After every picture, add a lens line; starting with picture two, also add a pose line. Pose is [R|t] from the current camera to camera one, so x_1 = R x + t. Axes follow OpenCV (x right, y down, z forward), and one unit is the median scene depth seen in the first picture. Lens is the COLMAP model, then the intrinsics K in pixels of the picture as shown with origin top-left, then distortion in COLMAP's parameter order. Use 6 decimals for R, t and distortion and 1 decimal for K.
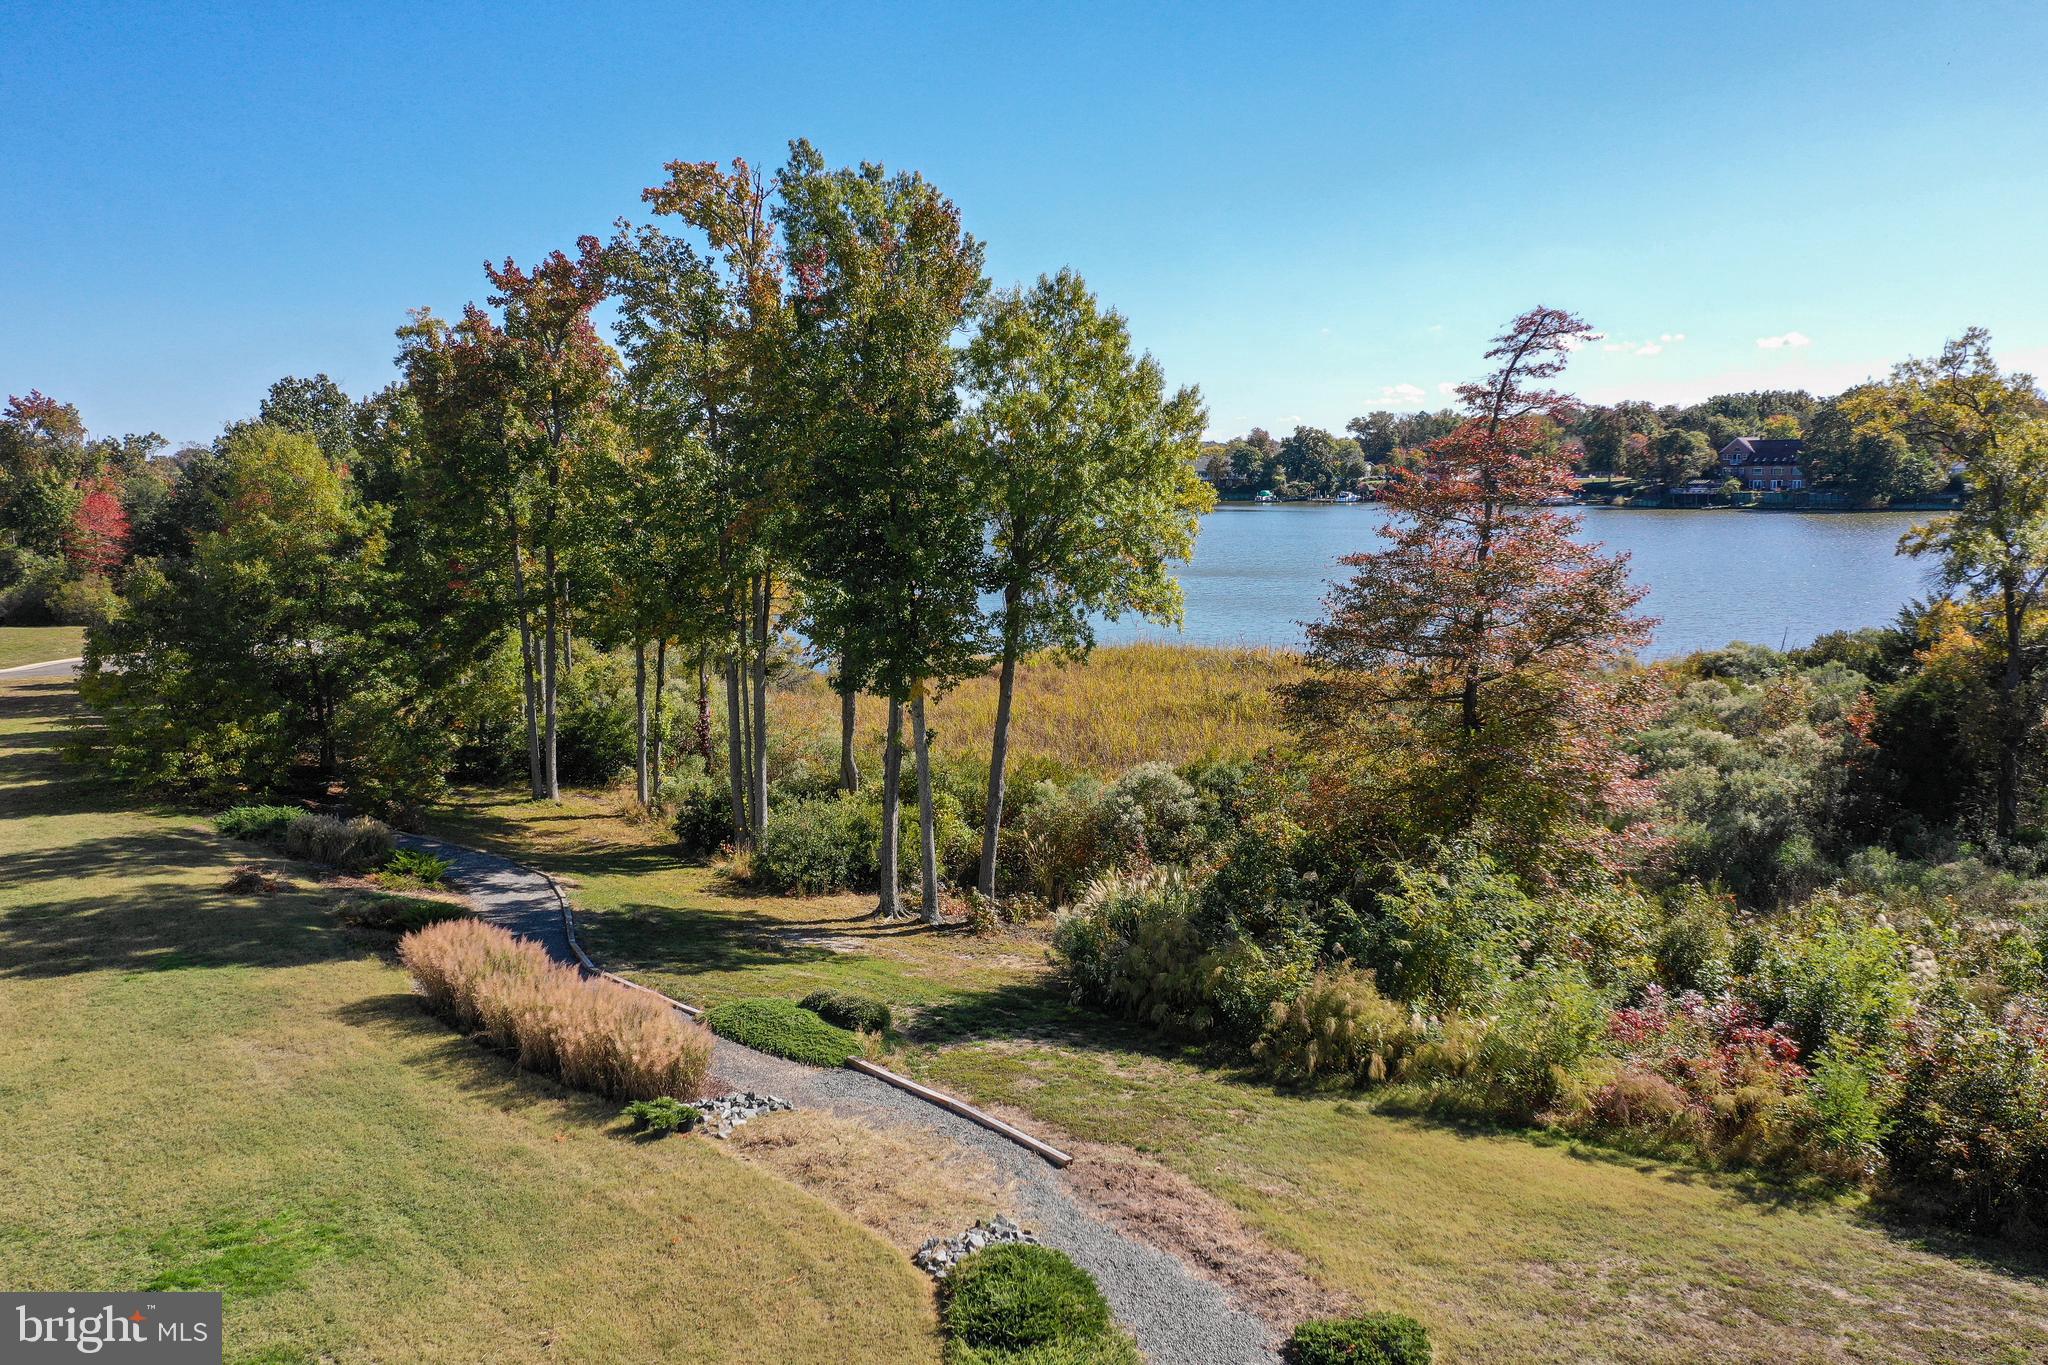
lens RADIAL K [[1609.8, 0, 1025.5], [0, 1609.8, 639.2], [0, 0, 1]] dist [-0.042039, 0.008518]
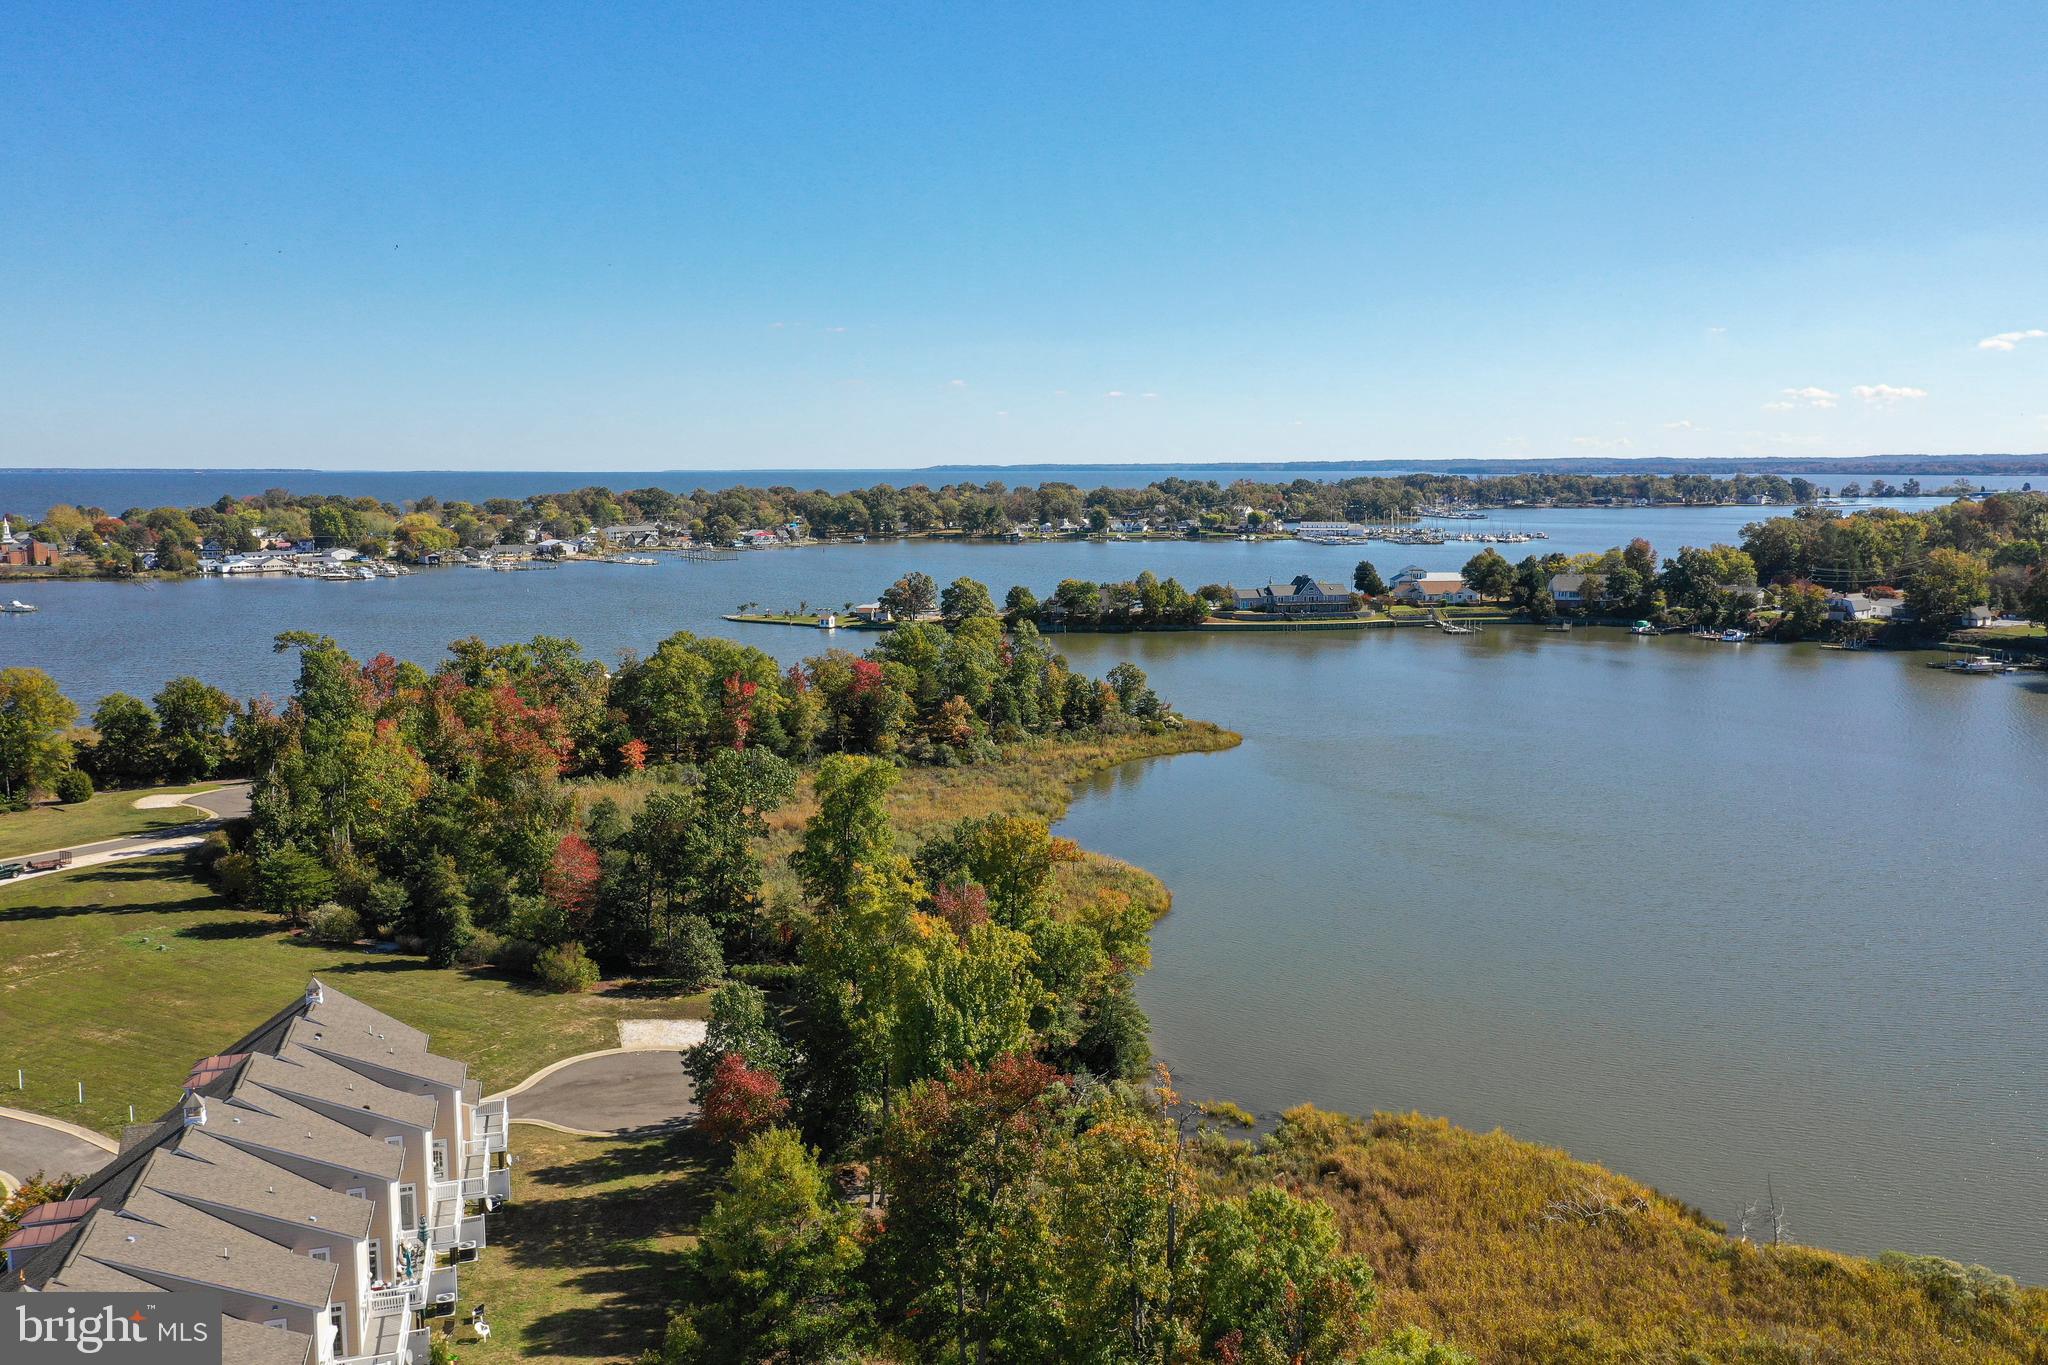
lens RADIAL K [[1609.8, 0, 955.5], [0, 1609.8, 640.9], [0, 0, 1]] dist [-0.042039, 0.008518]
pose [[0.966589, 0.042286, -0.252818, -0.047526], [-0.044929, 0.998979, -0.004687, -0.605815], [0.252362, 0.015889, 0.967502, -0.181278]]
